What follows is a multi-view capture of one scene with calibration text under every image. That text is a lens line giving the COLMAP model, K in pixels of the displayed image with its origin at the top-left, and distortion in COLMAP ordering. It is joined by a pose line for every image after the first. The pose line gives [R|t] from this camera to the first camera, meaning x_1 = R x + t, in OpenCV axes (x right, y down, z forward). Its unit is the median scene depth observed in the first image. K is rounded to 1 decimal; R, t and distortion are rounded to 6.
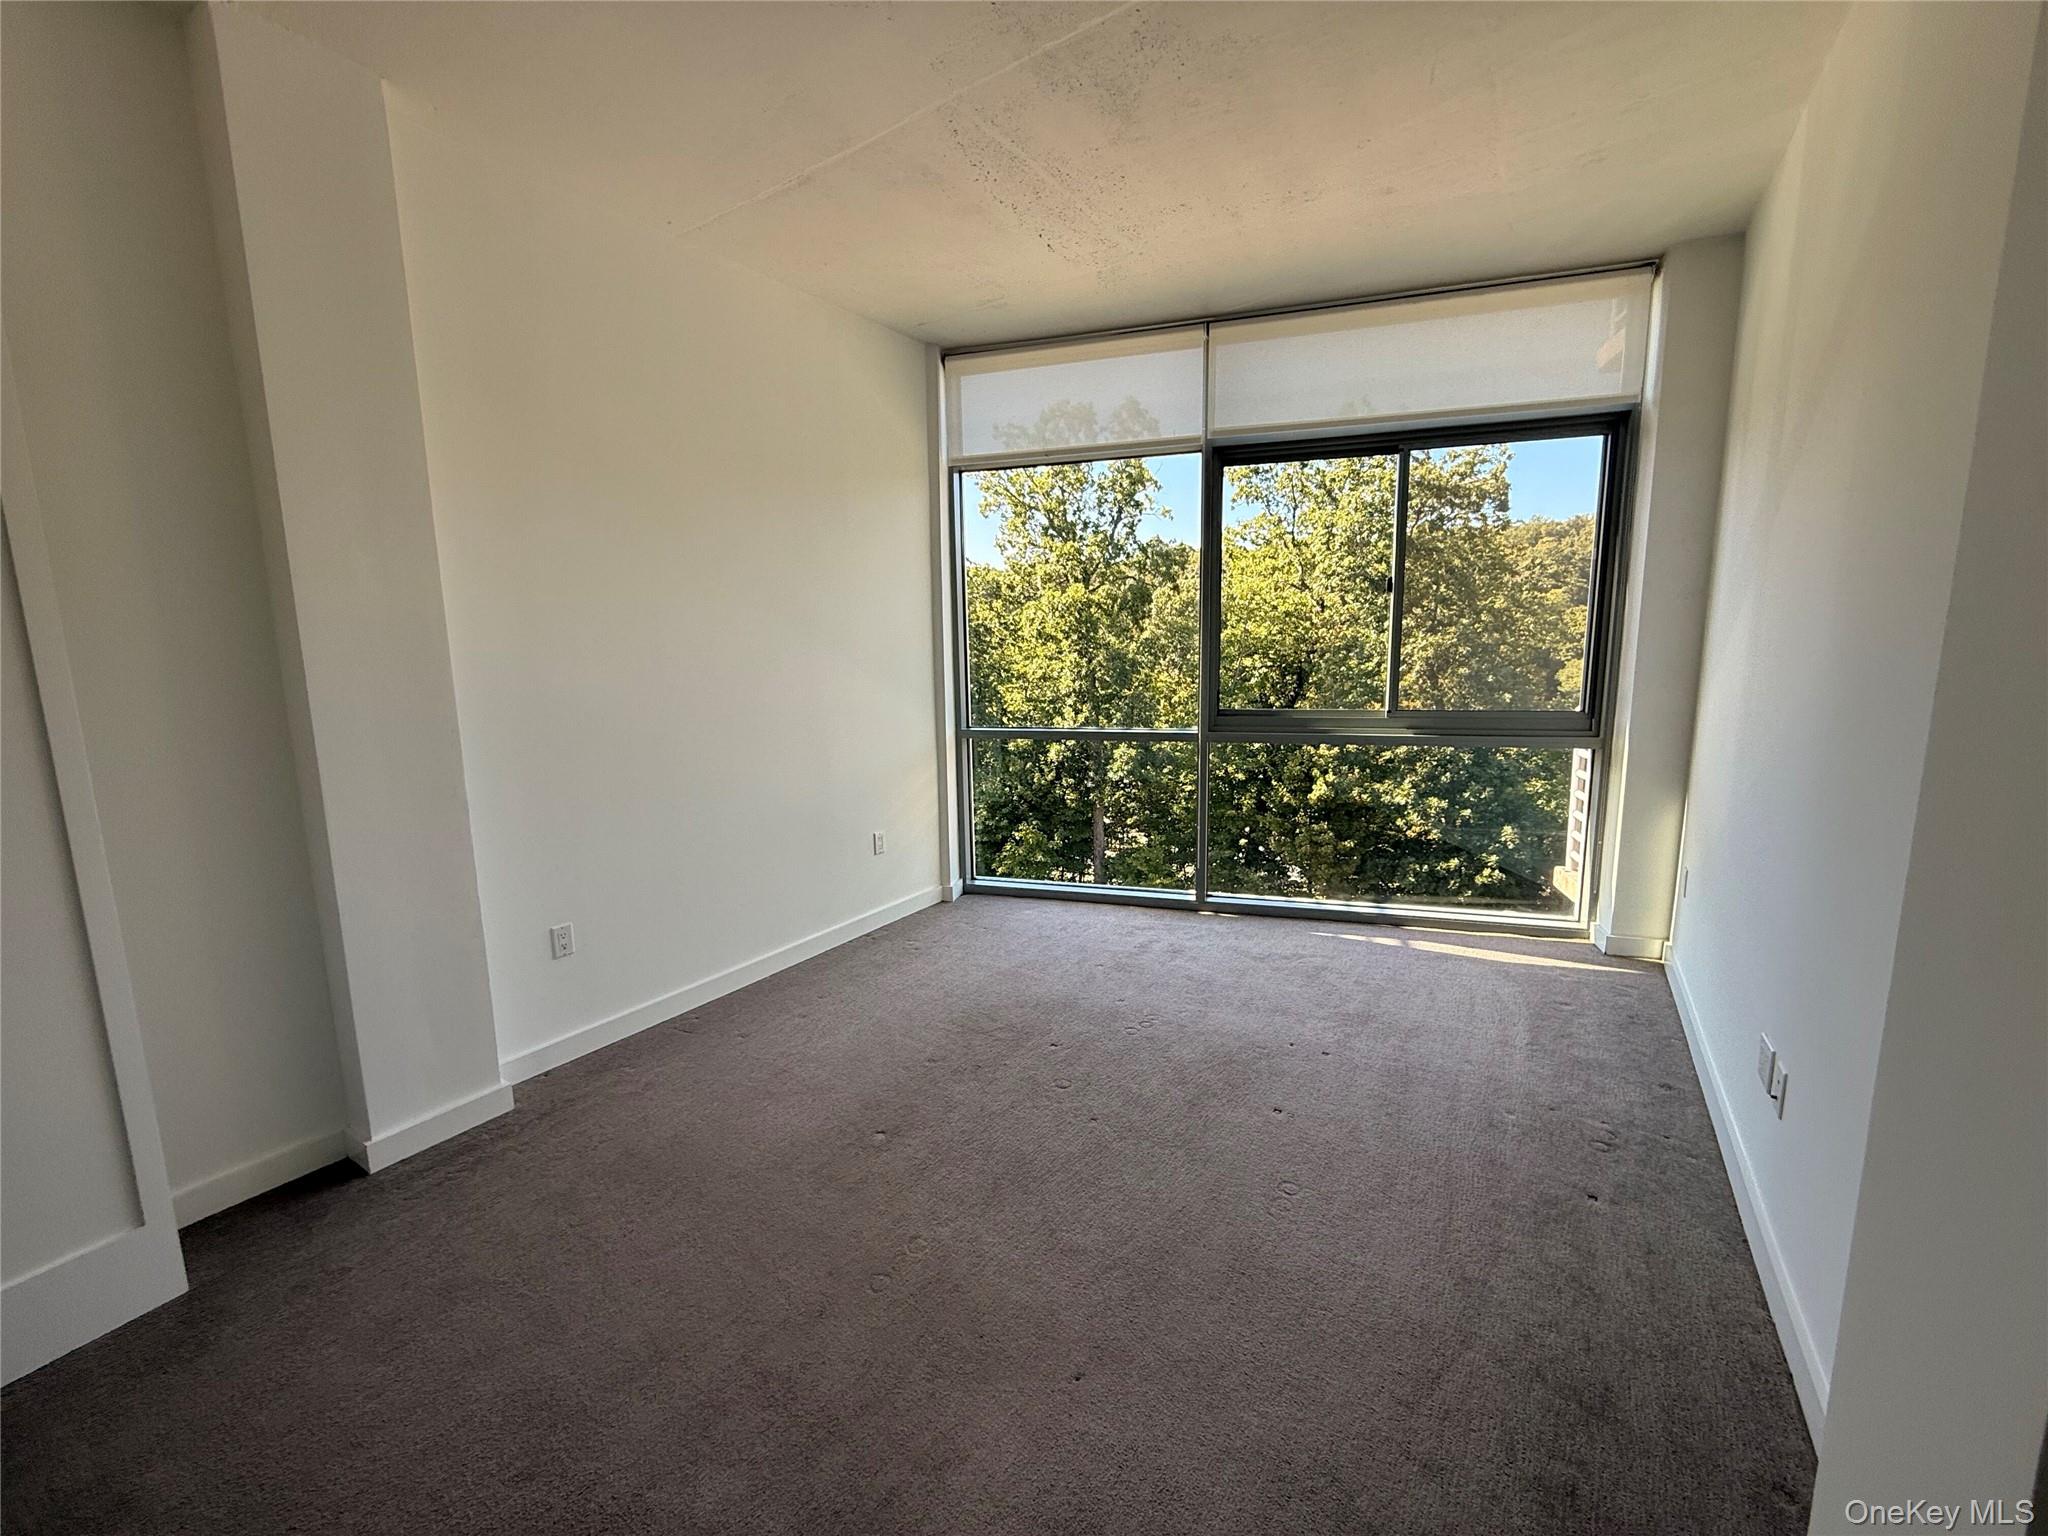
lens RADIAL K [[809.9, 0, 1029.5], [0, 809.9, 777.9], [0, 0, 1]] dist [0.002375, 0.000057]
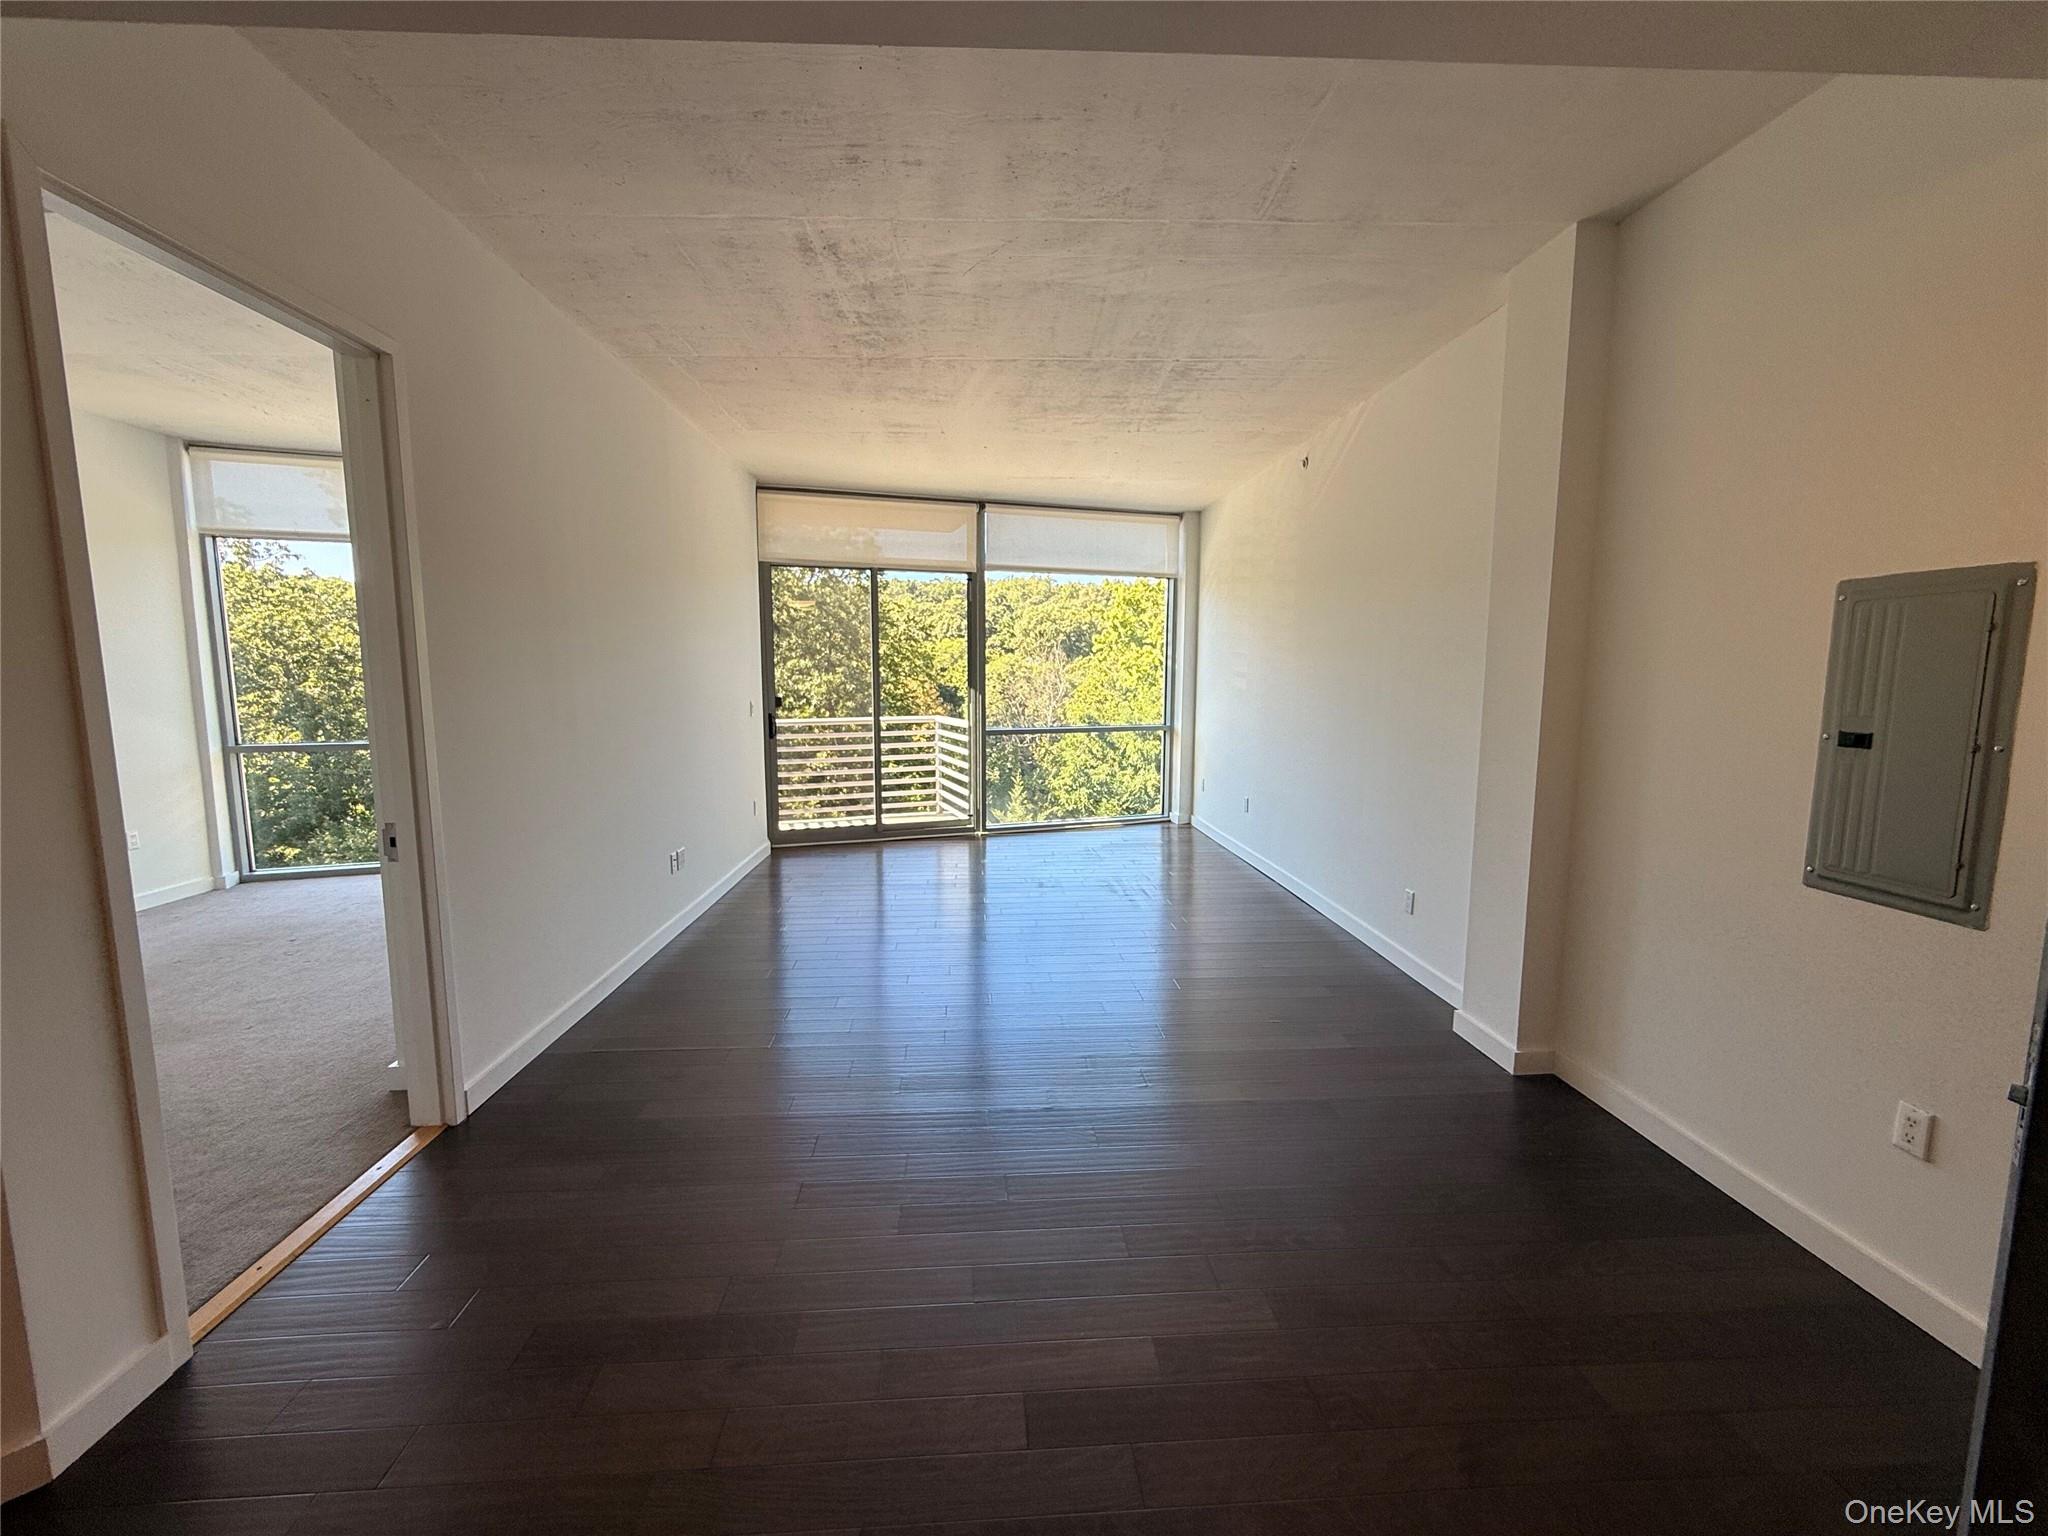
lens RADIAL K [[809.9, 0, 1022.6], [0, 809.9, 778.1], [0, 0, 1]] dist [0.002375, 0.000057]
pose [[0.813749, -0.049497, 0.579105, 0.171618], [0.073363, 0.997145, -0.017861, 0.093364], [-0.576568, 0.057019, 0.815057, -0.652600]]
